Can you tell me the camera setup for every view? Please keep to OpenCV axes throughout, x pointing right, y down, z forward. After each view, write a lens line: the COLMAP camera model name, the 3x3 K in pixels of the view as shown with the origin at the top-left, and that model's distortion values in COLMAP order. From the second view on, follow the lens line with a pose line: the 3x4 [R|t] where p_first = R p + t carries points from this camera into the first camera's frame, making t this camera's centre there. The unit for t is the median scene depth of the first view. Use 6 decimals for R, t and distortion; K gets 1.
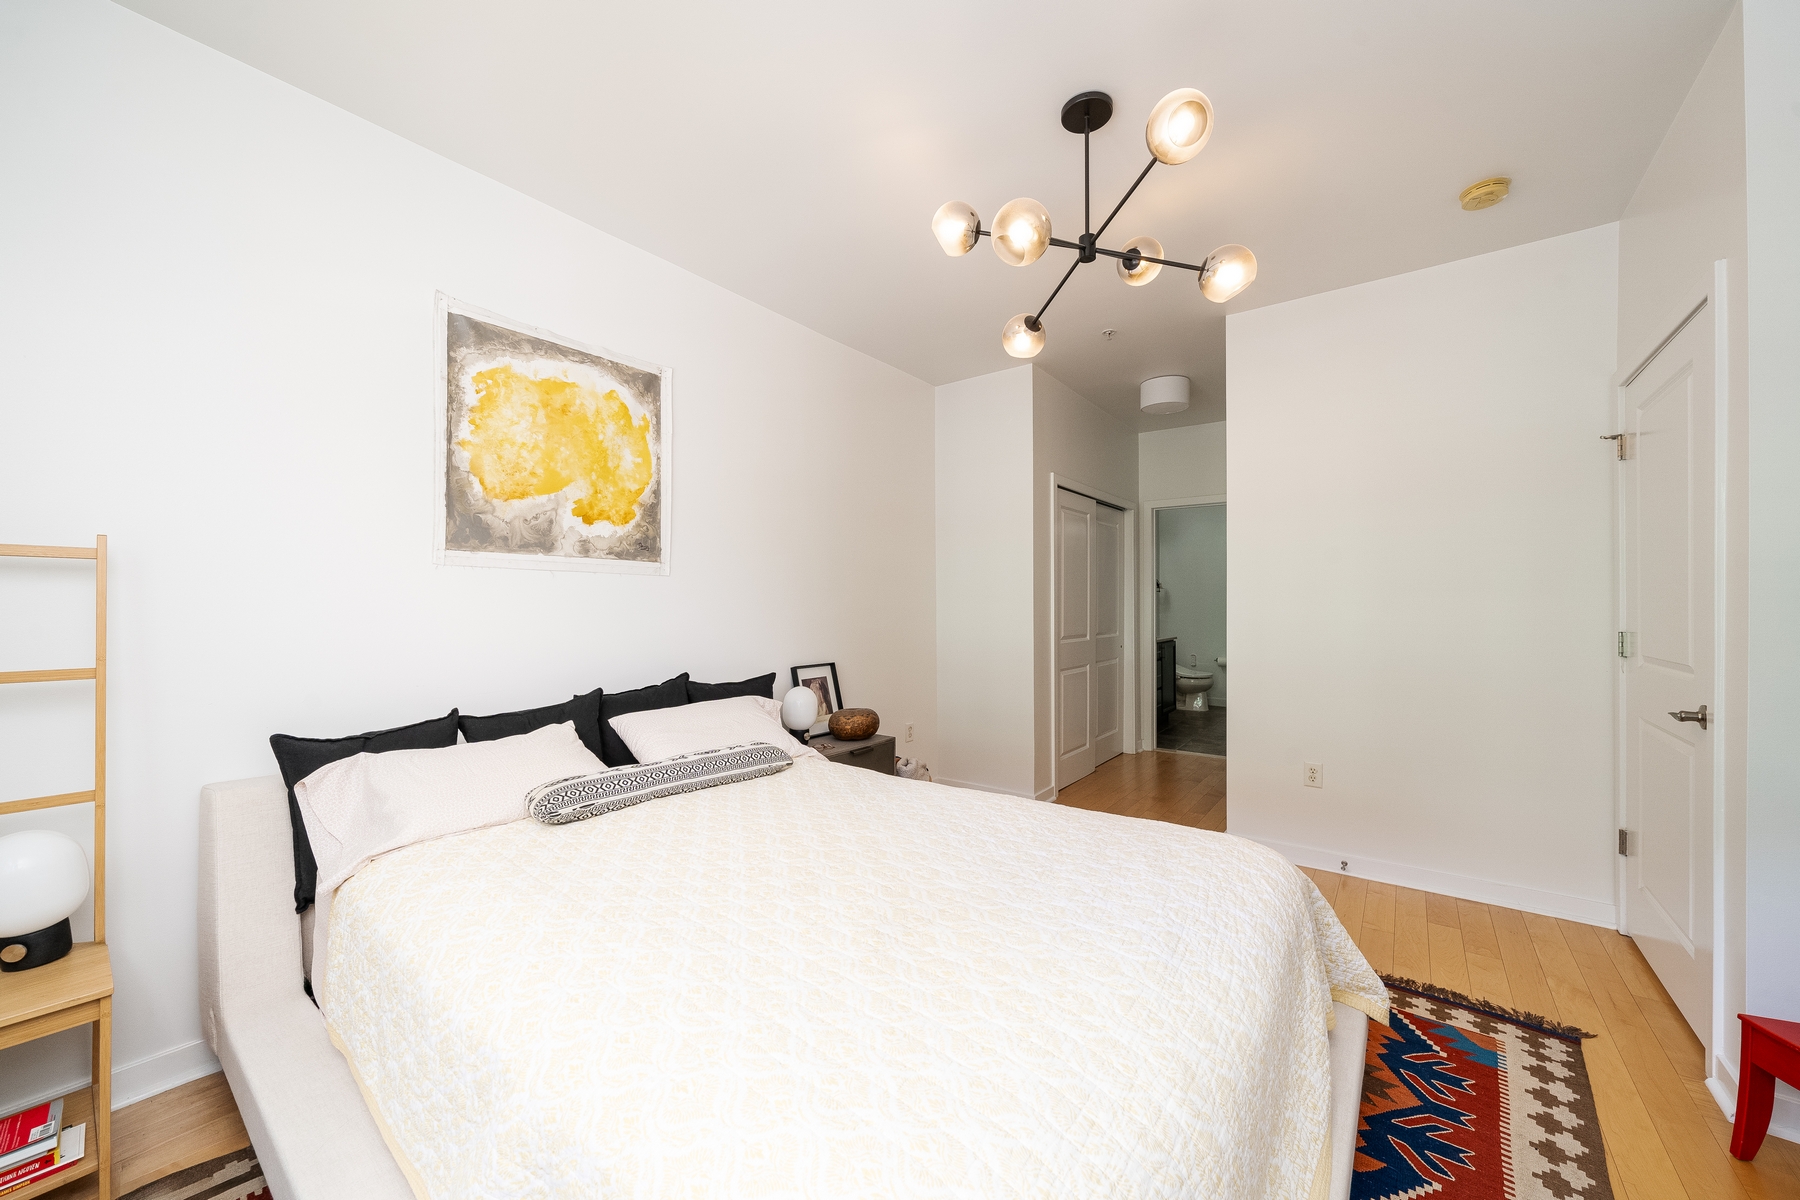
lens RADIAL K [[675.9, 0, 896.6], [0, 675.9, 600.2], [0, 0, 1]] dist [-0.001811, -0.000262]
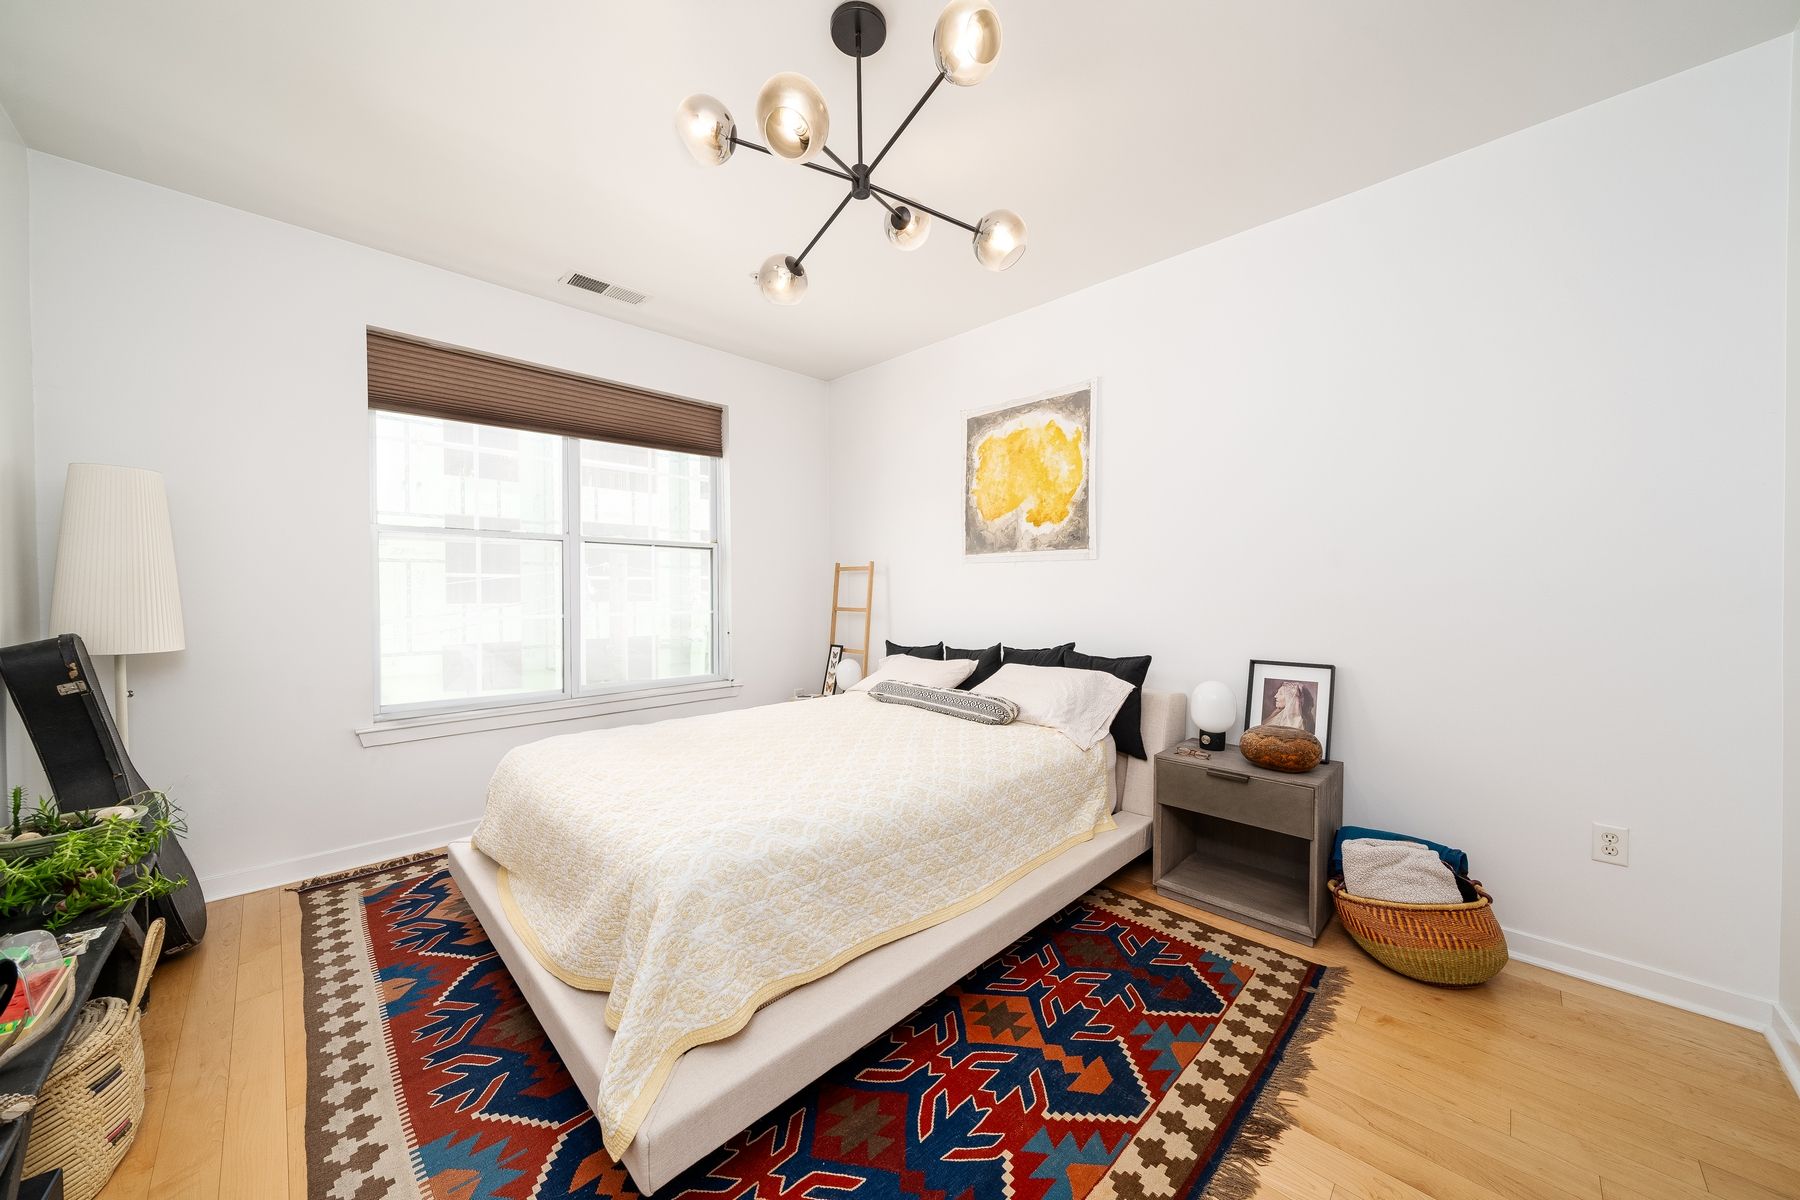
lens RADIAL K [[624.2, 0, 901.3], [0, 624.2, 604.1], [0, 0, 1]] dist [-0.006716, -0.000552]
pose [[-0.135111, 0.022861, -0.990567, 0.841215], [0.007404, 0.999729, 0.022063, 0.015410], [0.990803, -0.004353, -0.135243, 0.896410]]
